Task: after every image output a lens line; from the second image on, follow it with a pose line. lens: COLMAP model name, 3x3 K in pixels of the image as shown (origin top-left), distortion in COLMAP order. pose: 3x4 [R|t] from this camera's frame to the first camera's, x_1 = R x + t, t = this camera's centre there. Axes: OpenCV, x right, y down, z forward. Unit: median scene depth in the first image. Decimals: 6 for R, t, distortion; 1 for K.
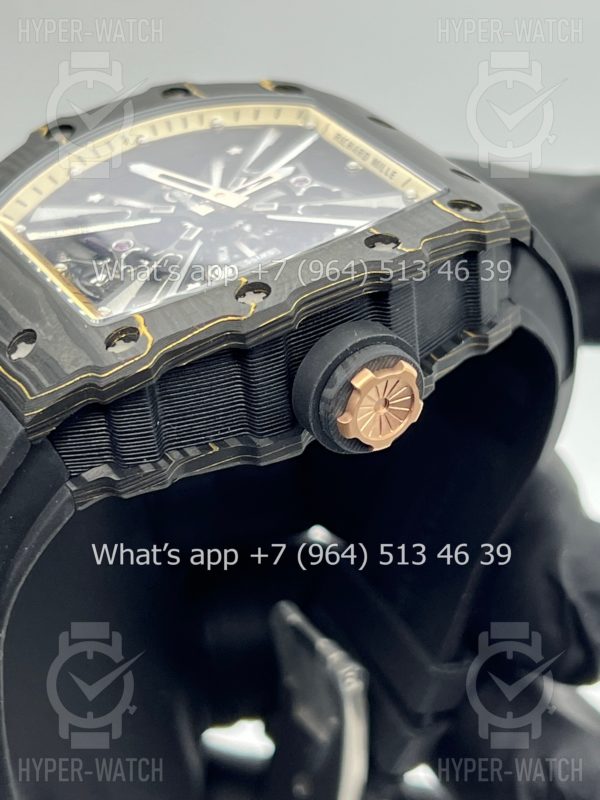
lens RADIAL K [[1905.4, 0, 300.0], [0, 1905.4, 400.0], [0, 0, 1]] dist [0.252009, -1.111696]
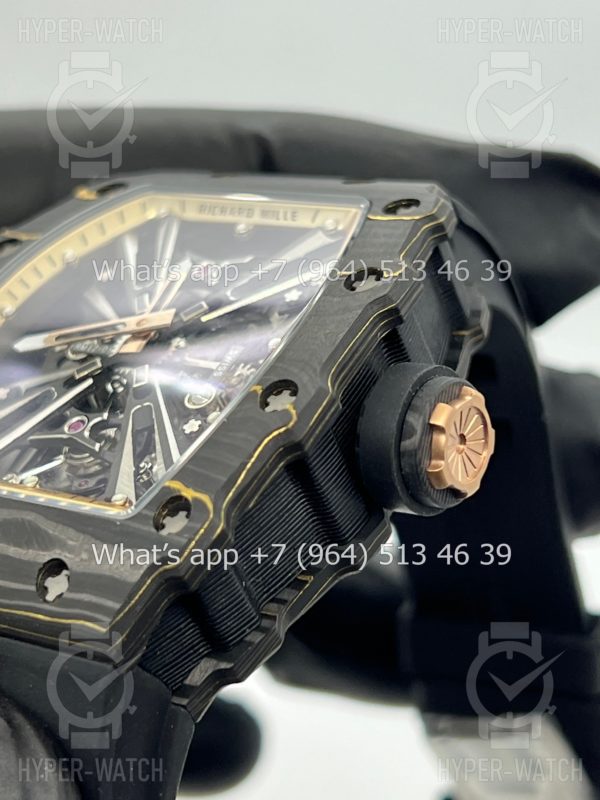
lens RADIAL K [[1905.4, 0, 300.0], [0, 1905.4, 400.0], [0, 0, 1]] dist [0.252009, -1.111696]
pose [[0.861587, -0.459922, 0.214802, -0.194783], [0.466048, 0.884425, 0.024327, -0.068224], [-0.201165, 0.079149, 0.976355, 0.155084]]
